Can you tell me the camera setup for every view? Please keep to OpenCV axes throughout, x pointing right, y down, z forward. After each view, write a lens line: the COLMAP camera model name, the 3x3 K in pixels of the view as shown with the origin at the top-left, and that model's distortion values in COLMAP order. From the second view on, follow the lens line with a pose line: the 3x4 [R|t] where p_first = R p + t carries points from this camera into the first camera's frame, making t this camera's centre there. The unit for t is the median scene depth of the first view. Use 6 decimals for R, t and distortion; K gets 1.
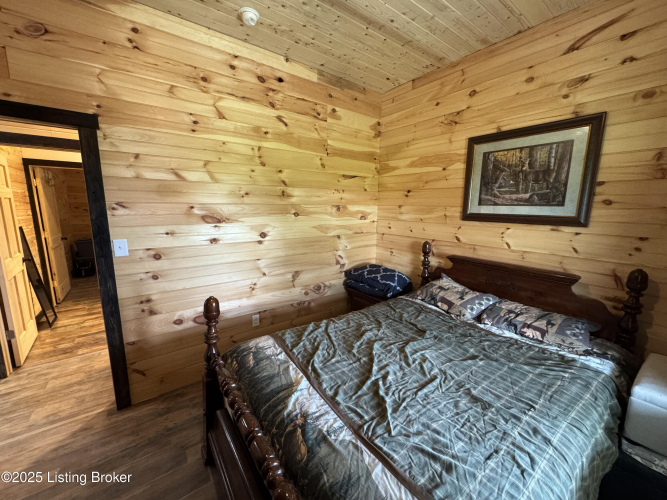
lens RADIAL K [[265.9, 0, 334.9], [0, 265.9, 249.5], [0, 0, 1]] dist [-0.002883, 0.000105]
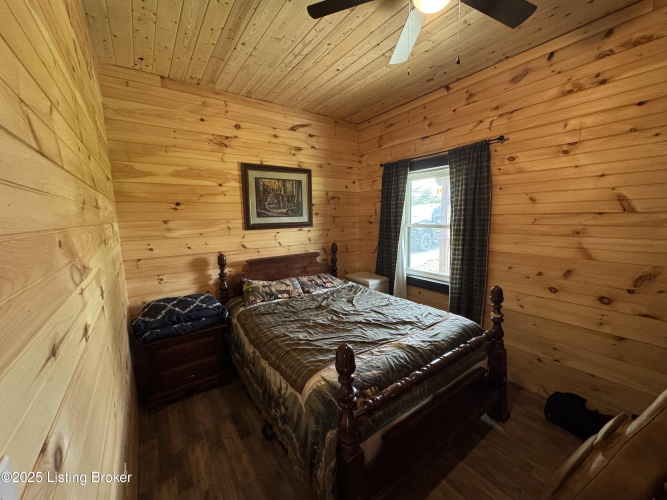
lens RADIAL K [[265.9, 0, 334.5], [0, 265.9, 250.0], [0, 0, 1]] dist [-0.002883, 0.000105]
pose [[0.009546, -0.144287, 0.989490, -0.821301], [0.185178, 0.972674, 0.140048, -0.134524], [-0.982659, 0.181895, 0.036004, 0.666863]]
